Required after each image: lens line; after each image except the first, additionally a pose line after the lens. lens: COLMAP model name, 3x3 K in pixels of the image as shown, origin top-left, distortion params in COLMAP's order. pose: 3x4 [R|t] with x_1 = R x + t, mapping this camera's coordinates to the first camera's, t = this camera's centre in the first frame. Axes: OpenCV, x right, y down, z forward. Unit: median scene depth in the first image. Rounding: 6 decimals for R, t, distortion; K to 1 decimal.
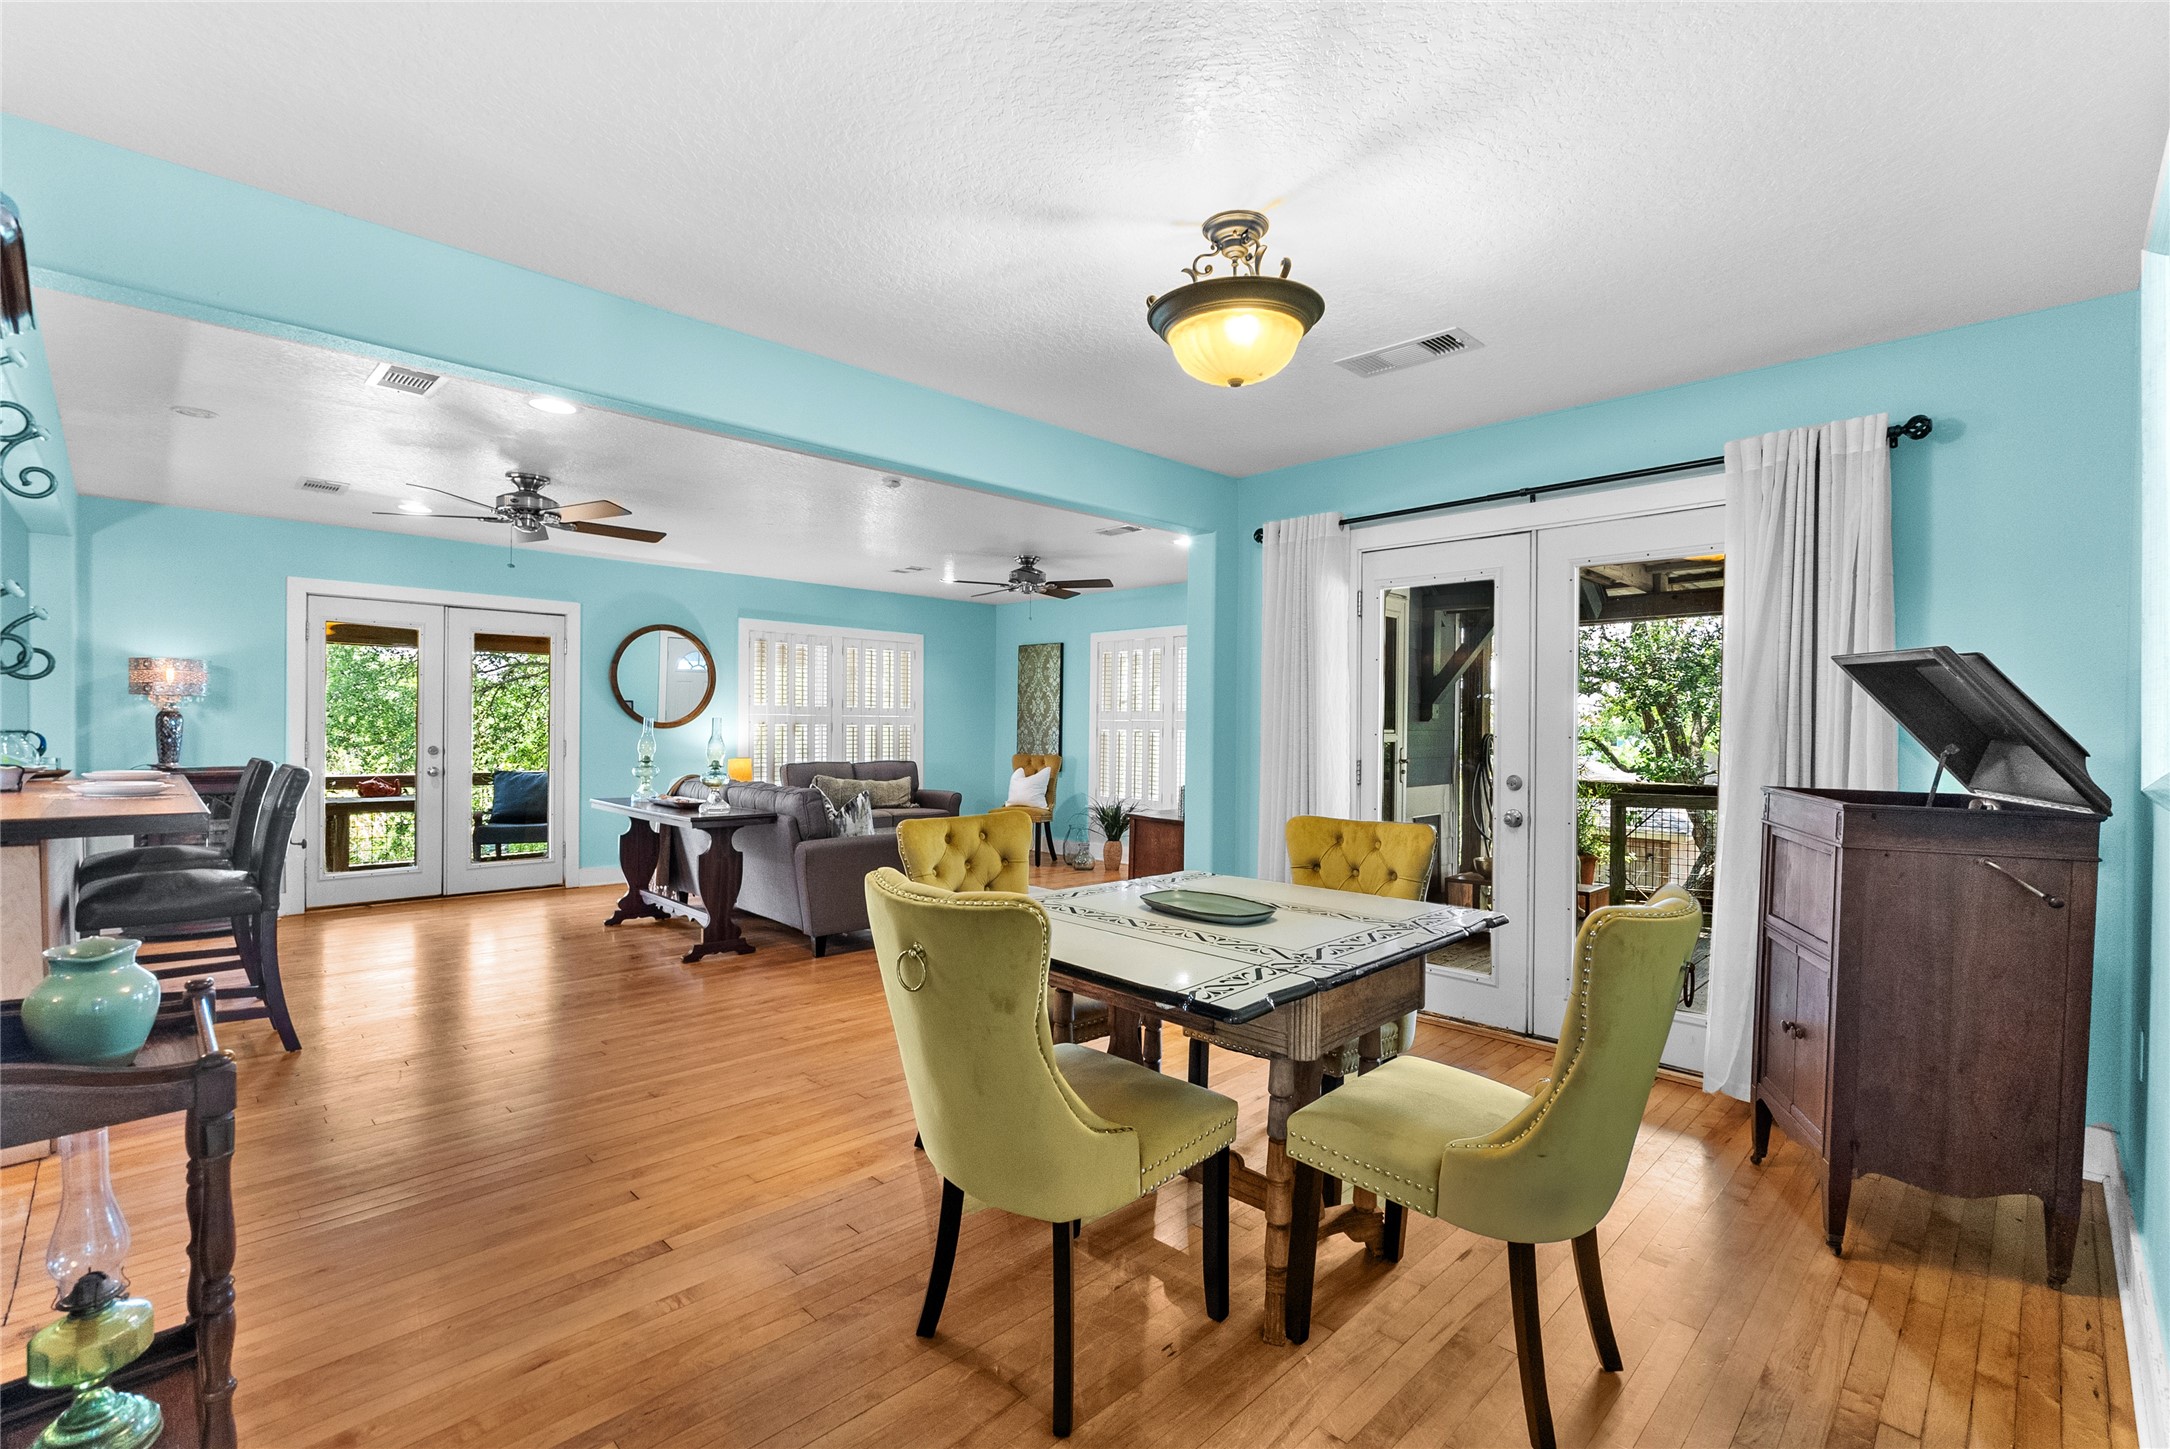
lens RADIAL K [[968.5, 0, 1084.4], [0, 968.5, 726.7], [0, 0, 1]] dist [-0.001249, -0.000128]
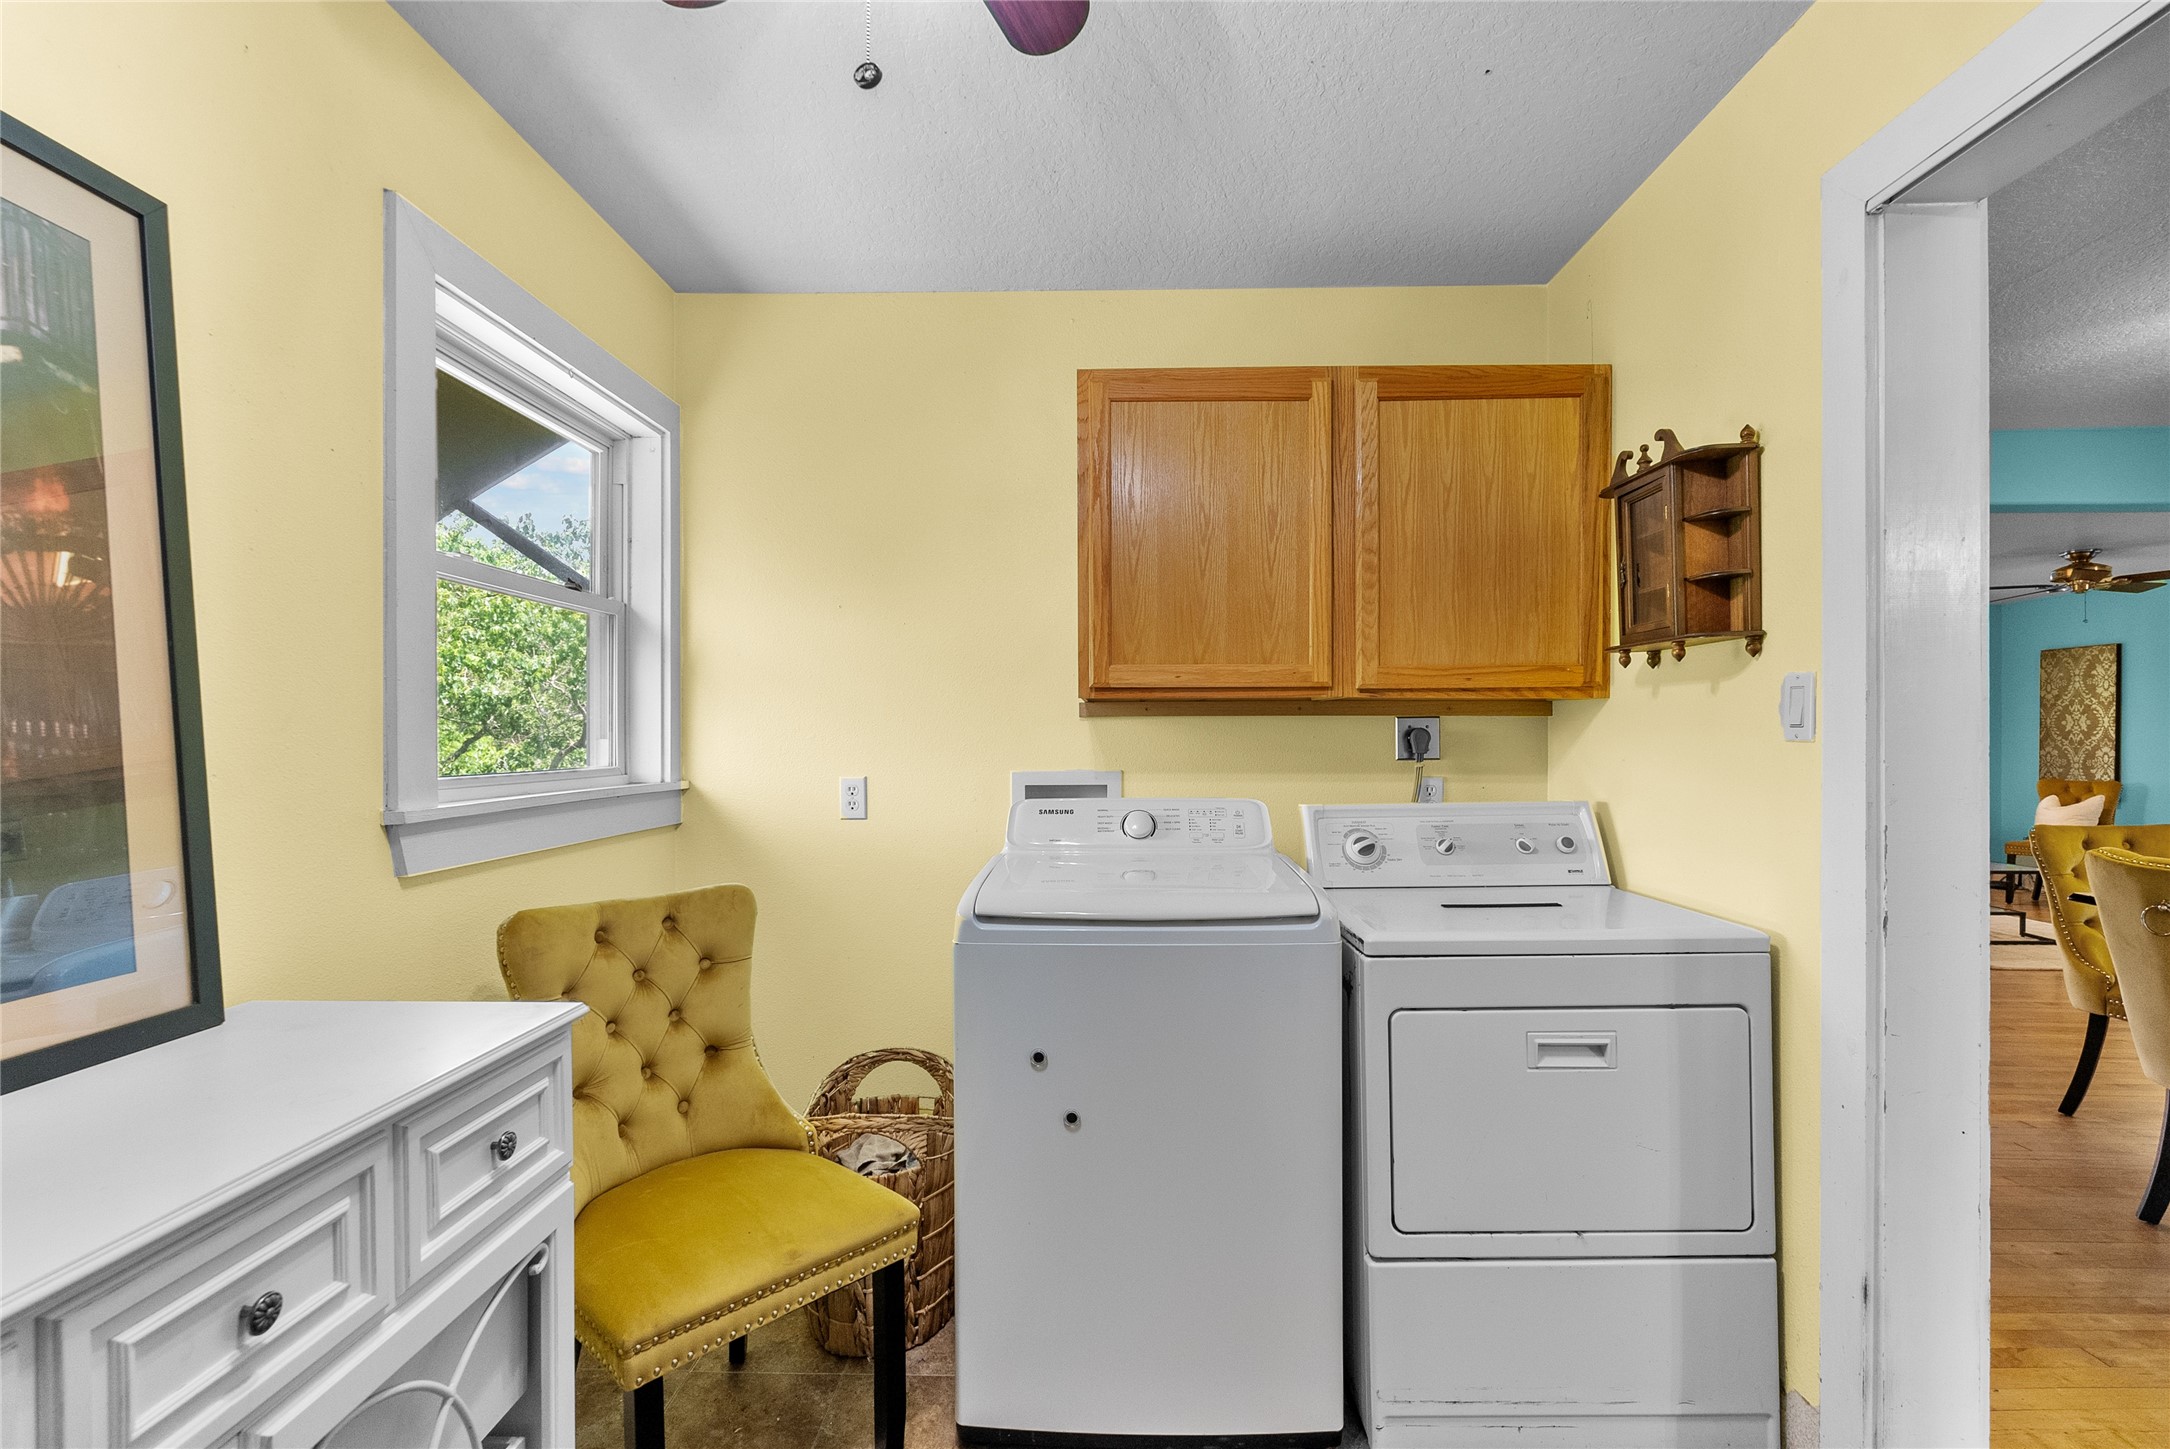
lens RADIAL K [[968.5, 0, 1092.1], [0, 968.5, 737.1], [0, 0, 1]] dist [-0.001249, -0.000128]
pose [[0.699349, -0.003533, -0.714771, -0.046599], [-0.003515, 0.999959, -0.008382, 0.001733], [0.714771, 0.008374, 0.699308, -0.183997]]
